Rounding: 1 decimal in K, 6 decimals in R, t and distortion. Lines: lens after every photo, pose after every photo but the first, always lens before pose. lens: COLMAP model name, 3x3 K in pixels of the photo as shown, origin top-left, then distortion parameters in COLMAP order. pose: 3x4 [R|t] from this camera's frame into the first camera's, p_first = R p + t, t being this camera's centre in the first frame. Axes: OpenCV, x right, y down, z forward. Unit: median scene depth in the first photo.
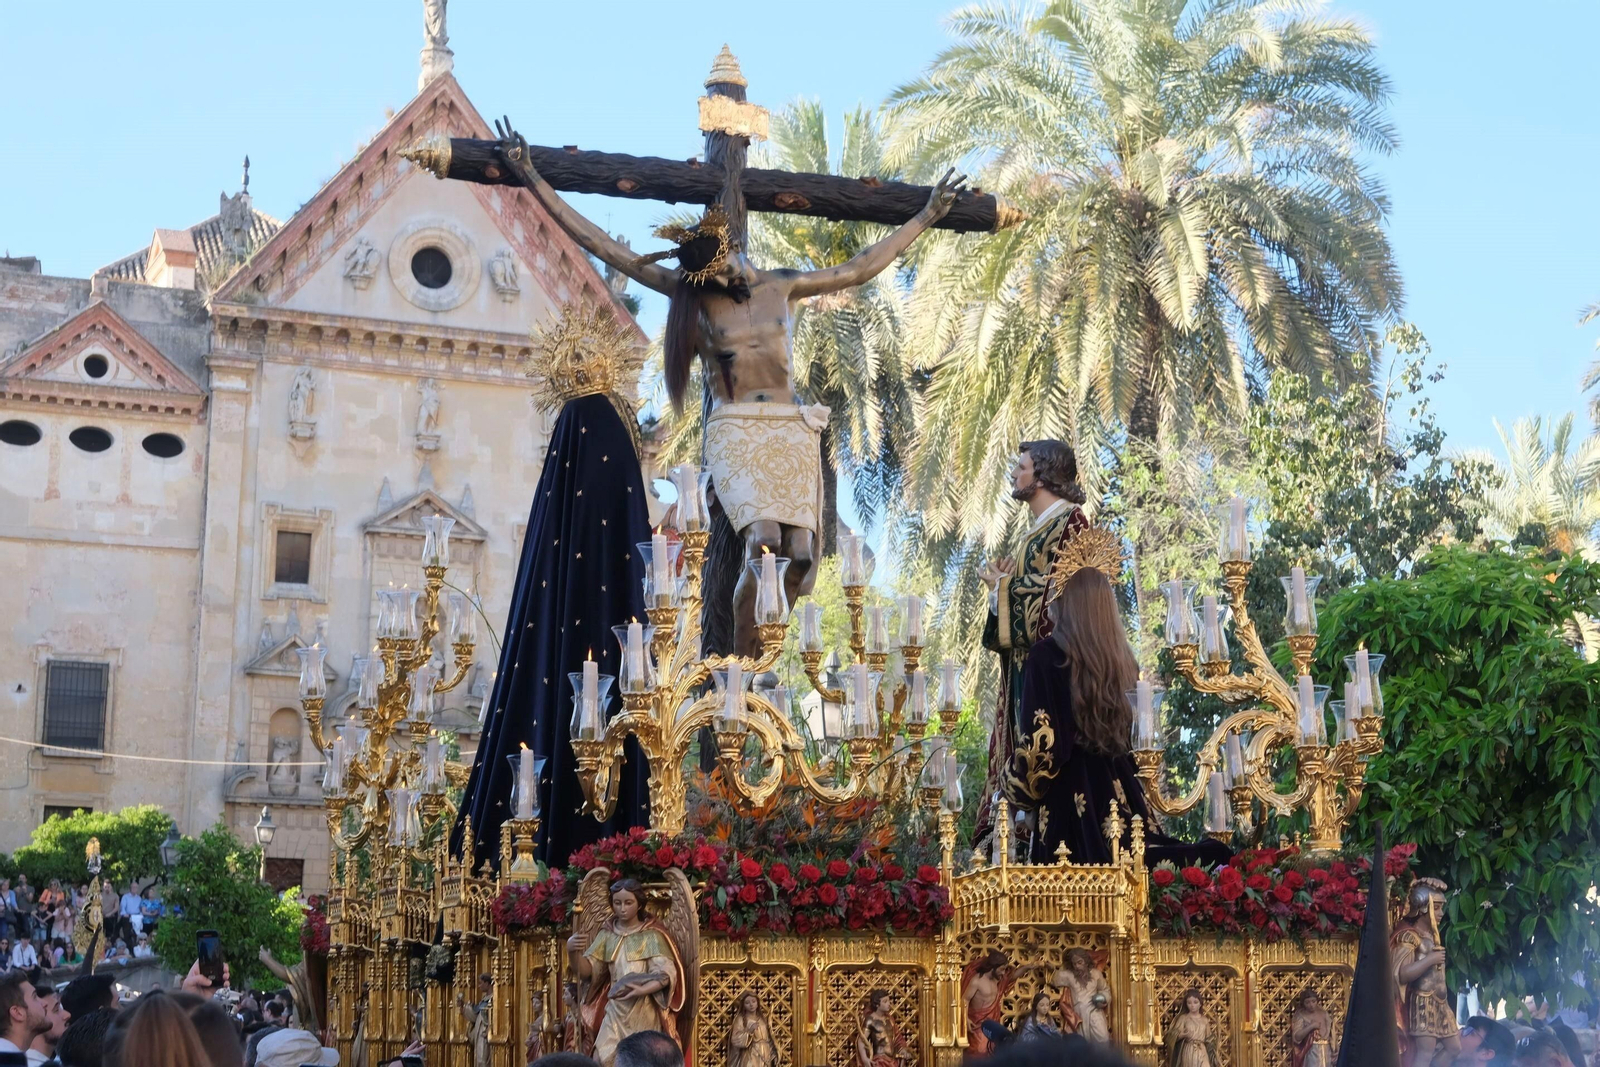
lens RADIAL K [[3206.8, 0, 792.4], [0, 3206.8, 563.6], [0, 0, 1]] dist [0.083340, -0.202287]
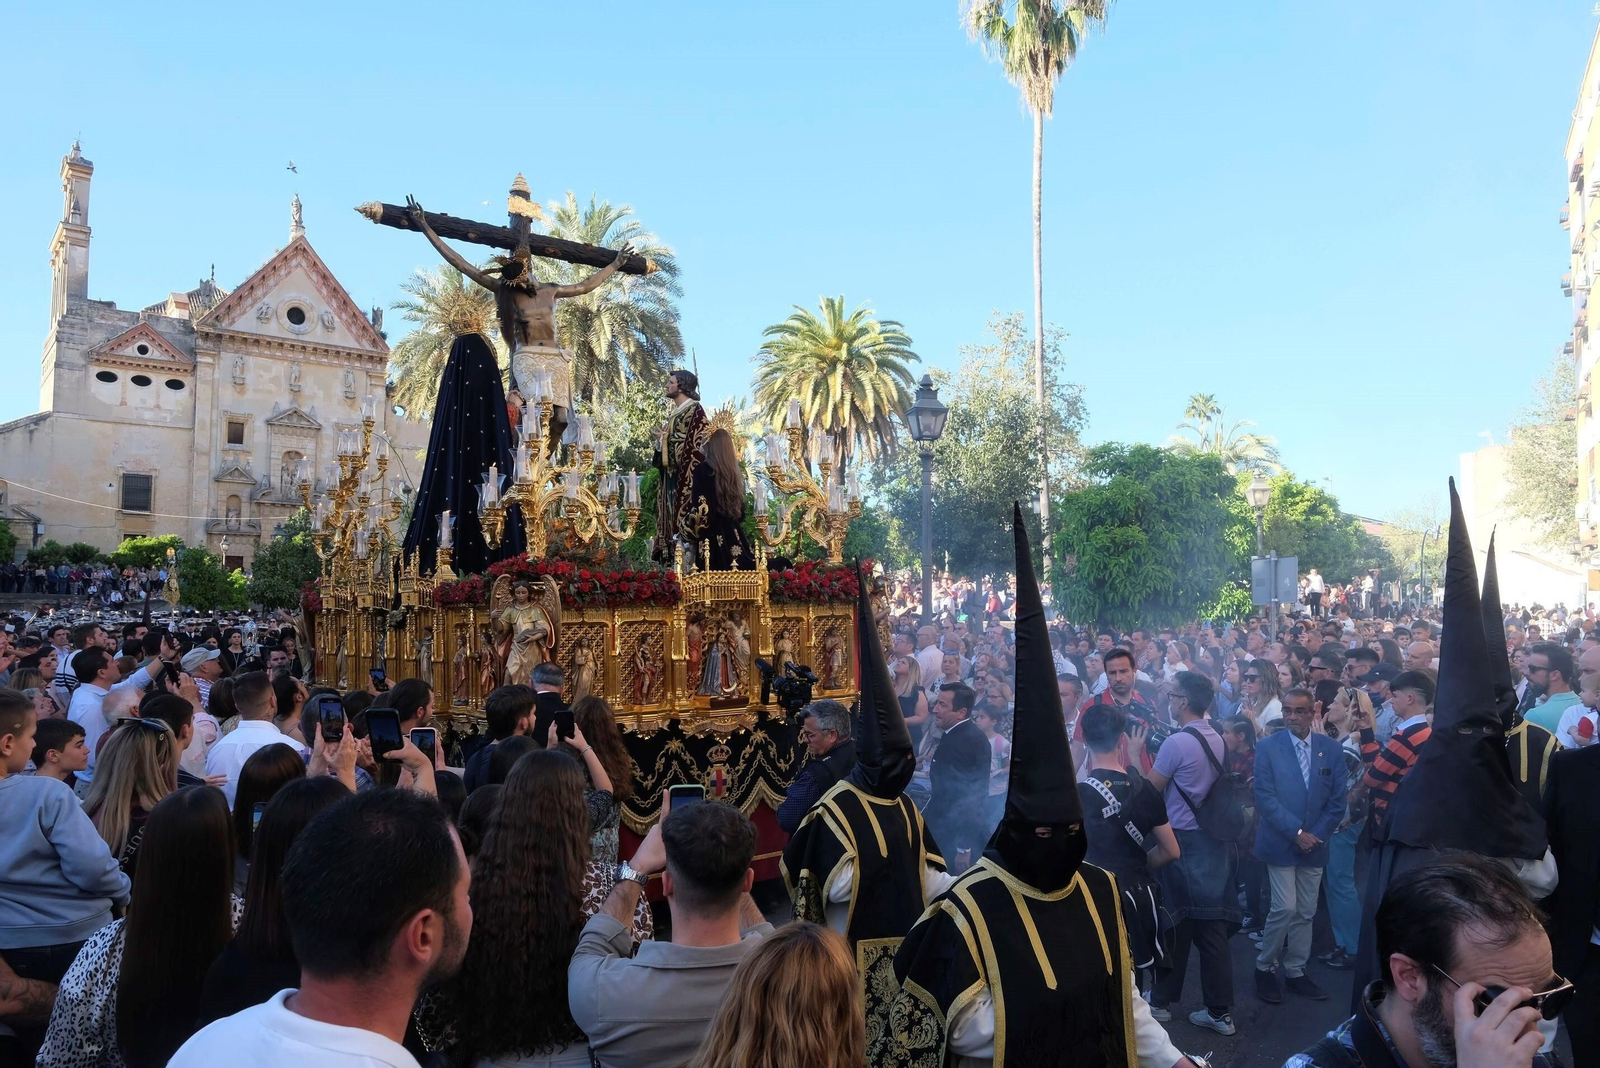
lens RADIAL K [[1170.1, 0, 861.2], [0, 1170.1, 569.3], [0, 0, 1]] dist [-0.020620, -0.006054]
pose [[0.942905, -0.004268, 0.333033, -0.067654], [-0.029985, 0.994770, 0.097645, 0.013397], [-0.331708, -0.102056, 0.937846, 0.207778]]
